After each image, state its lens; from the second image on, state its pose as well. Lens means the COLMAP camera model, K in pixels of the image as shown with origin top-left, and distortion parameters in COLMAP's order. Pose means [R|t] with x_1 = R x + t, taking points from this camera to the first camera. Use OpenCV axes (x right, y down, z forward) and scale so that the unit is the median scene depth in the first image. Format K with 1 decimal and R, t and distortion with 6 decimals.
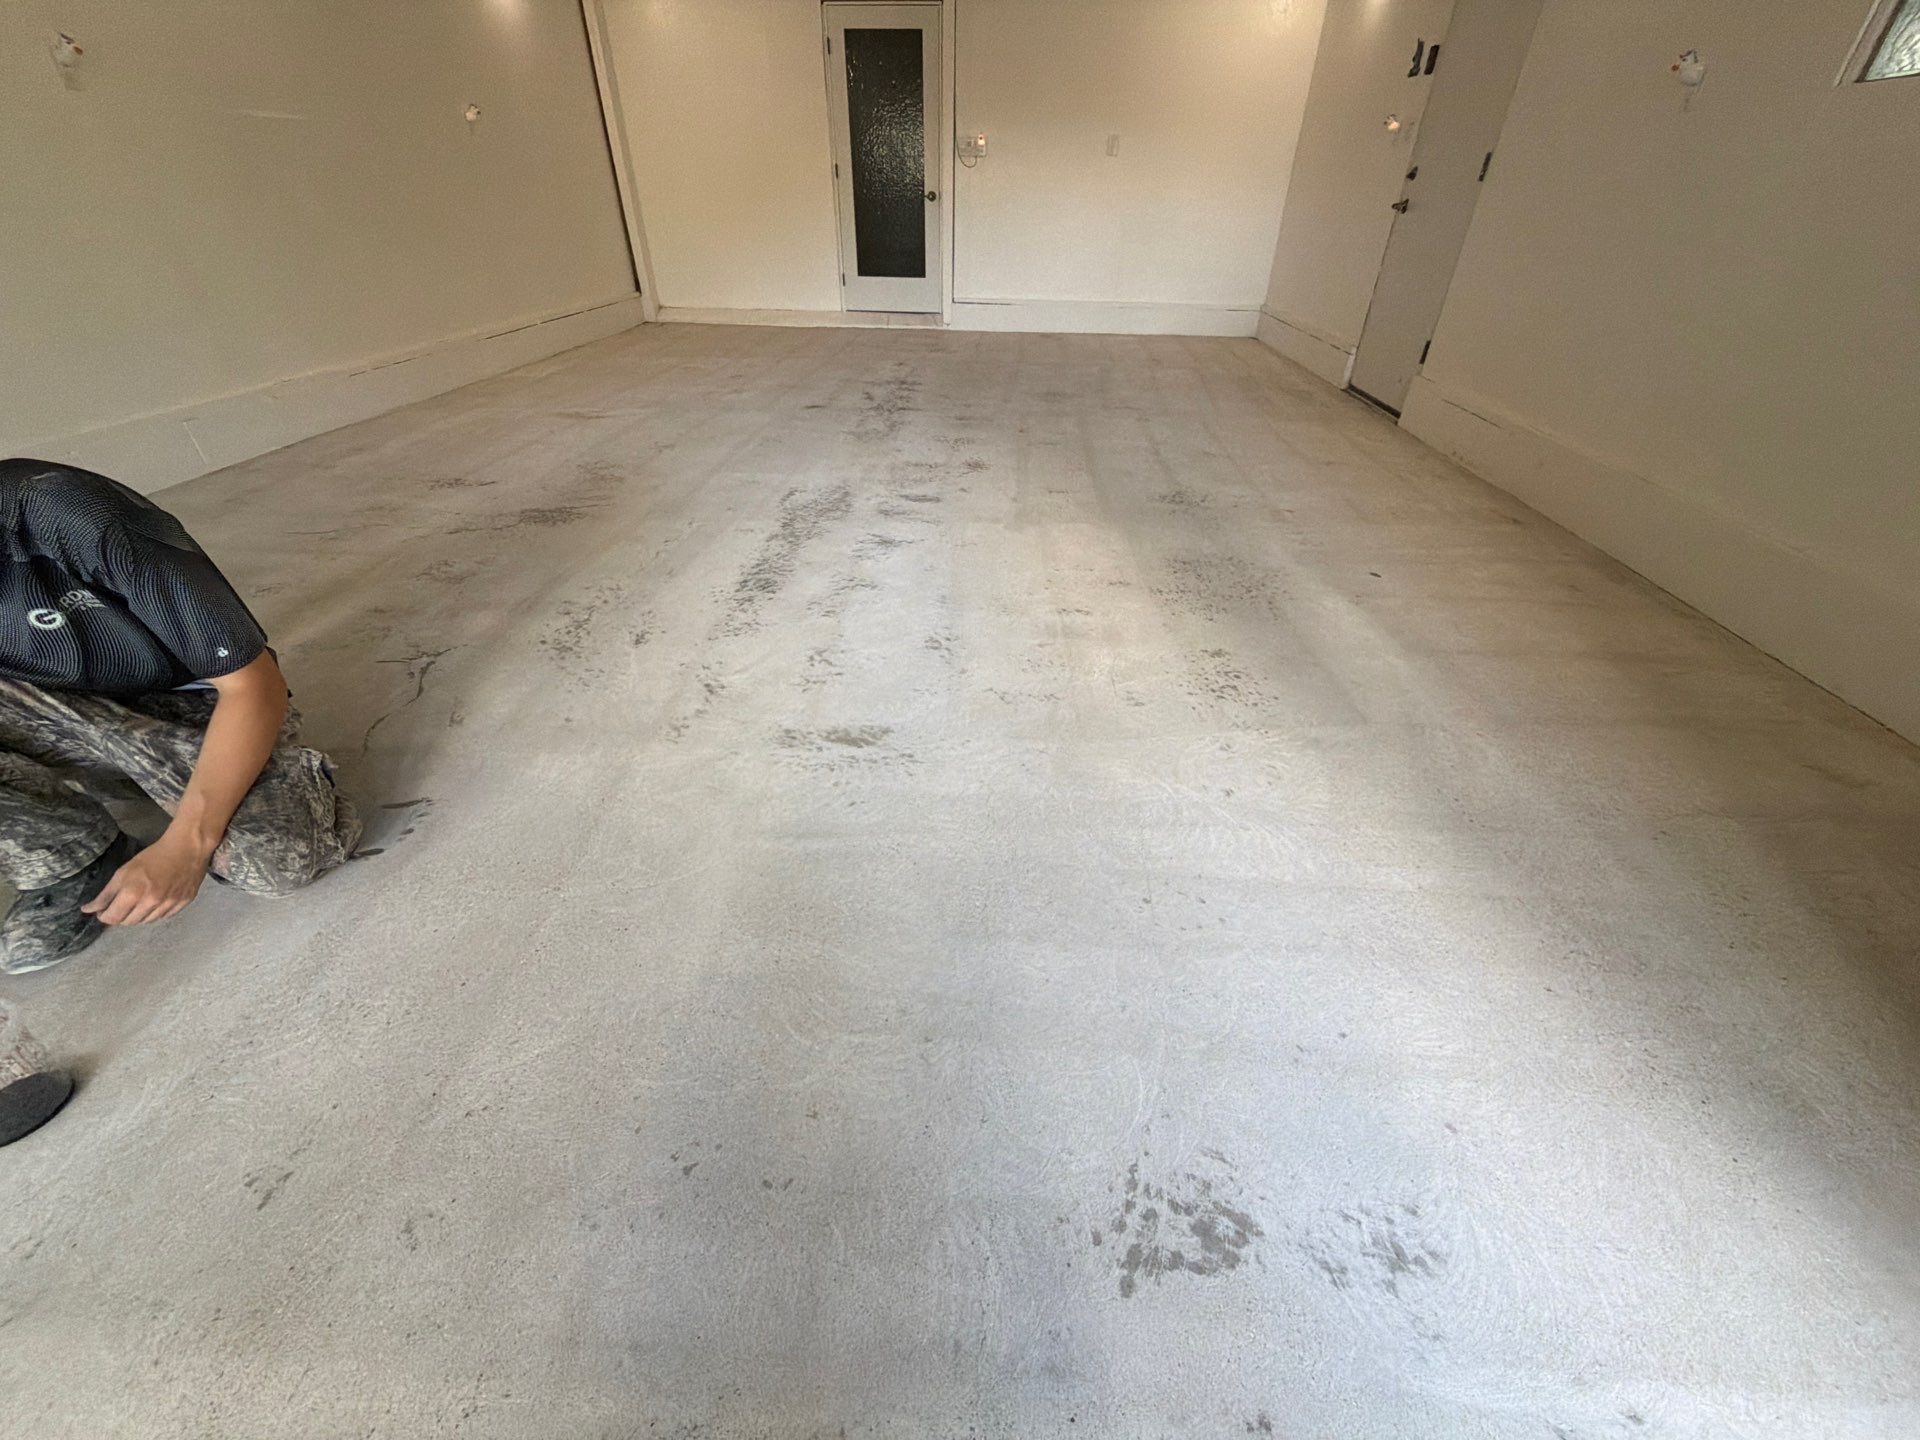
lens RADIAL K [[773.2, 0, 956.6], [0, 773.2, 725.8], [0, 0, 1]] dist [0.005065, -0.000486]
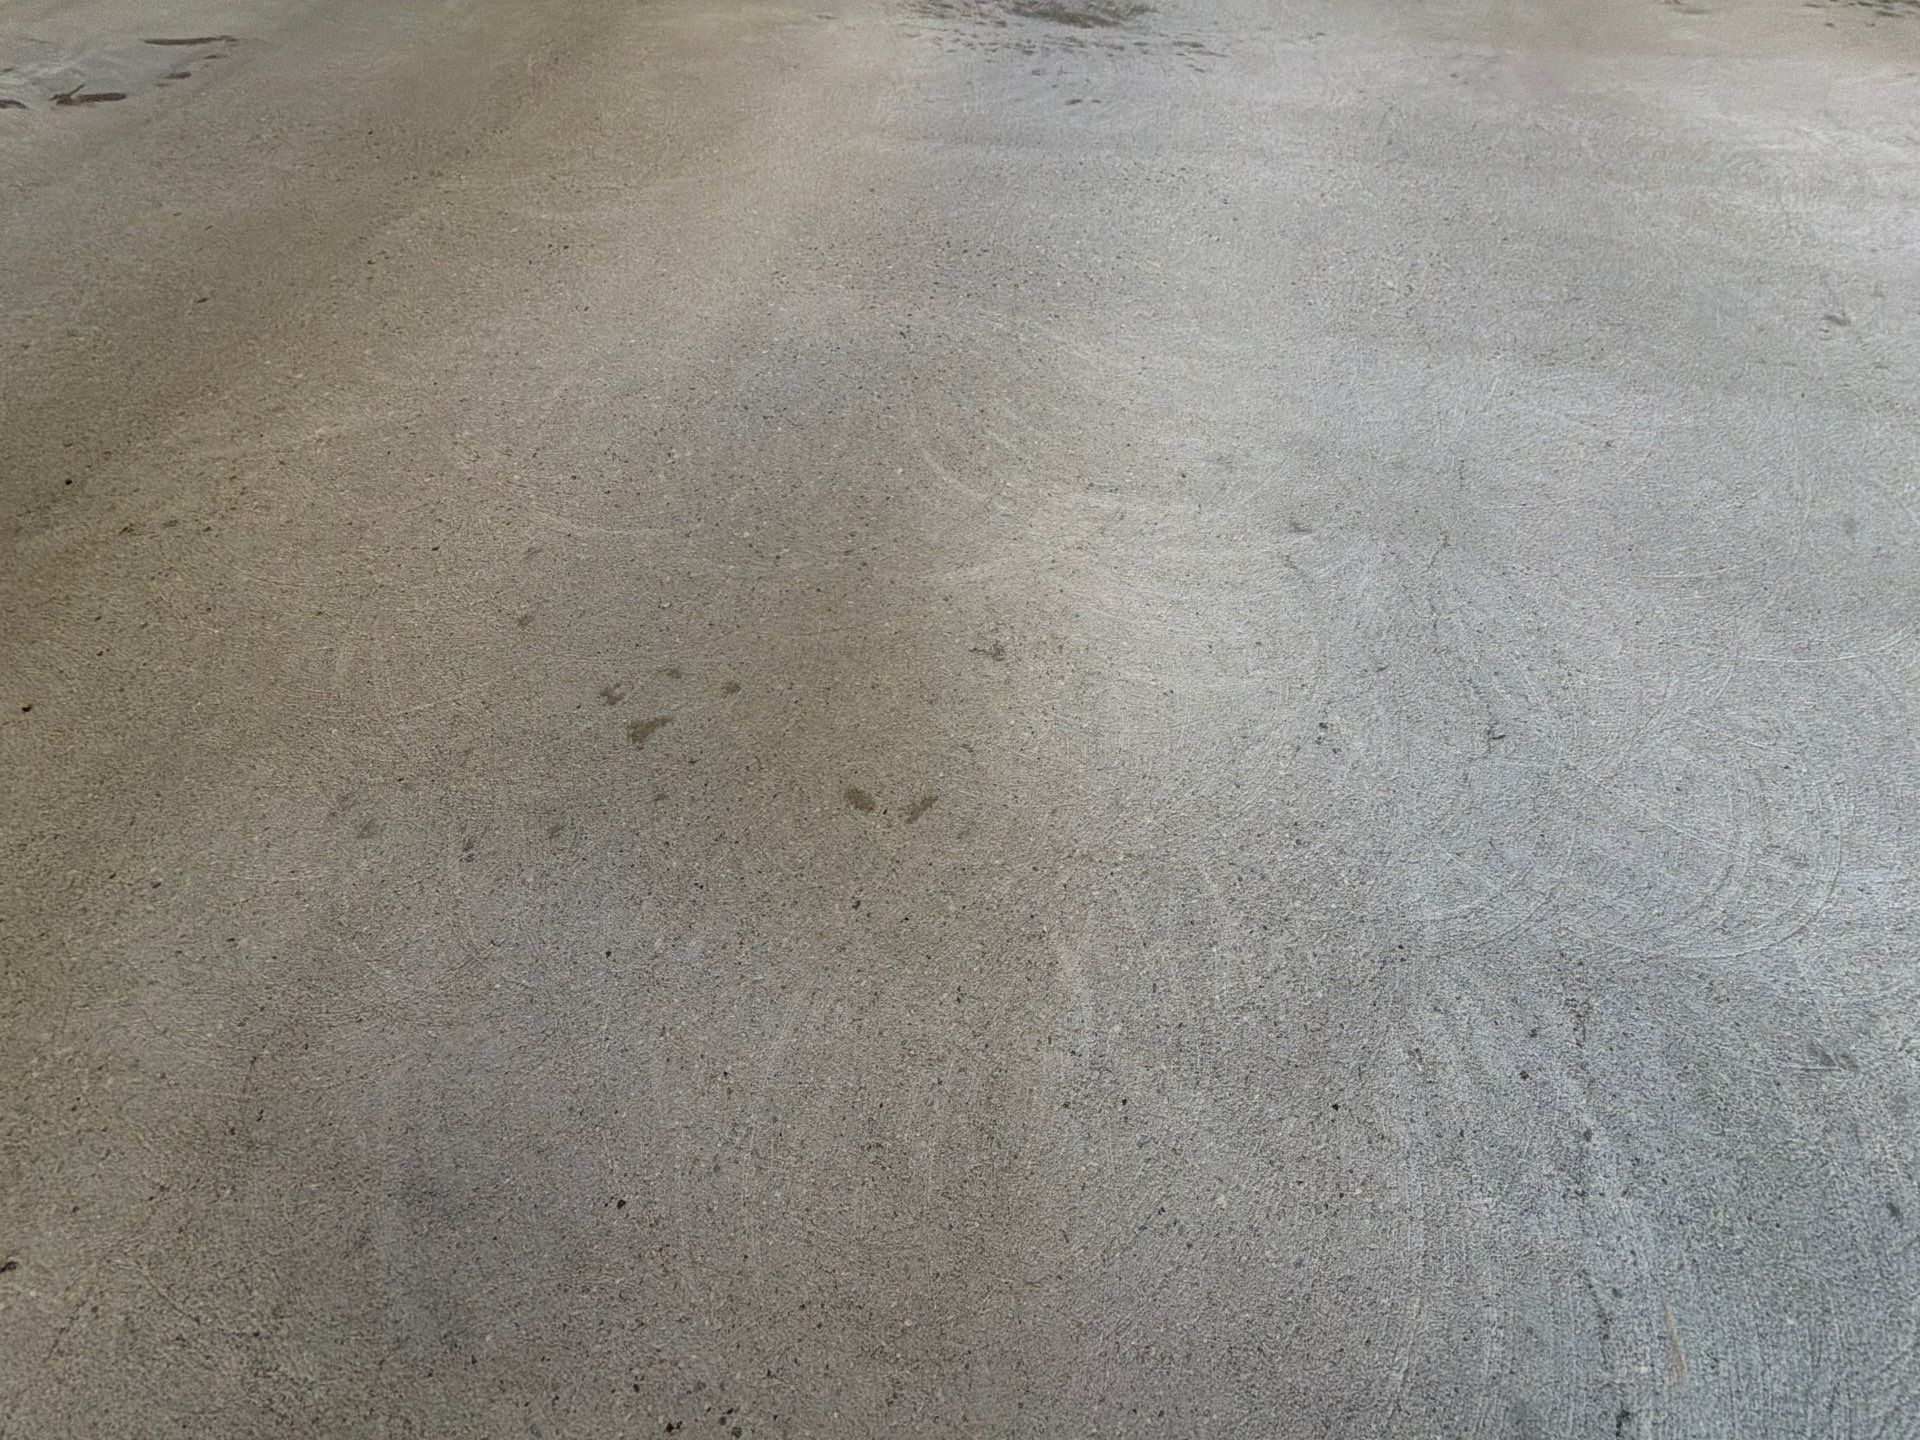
lens RADIAL K [[772.0, 0, 957.9], [0, 772.0, 730.5], [0, 0, 1]] dist [0.006756, -0.000213]
pose [[0.985702, 0.144488, -0.086691, -0.158735], [-0.098553, 0.911677, 0.398914, 0.380575], [0.136672, -0.384666, 0.912882, 0.634550]]
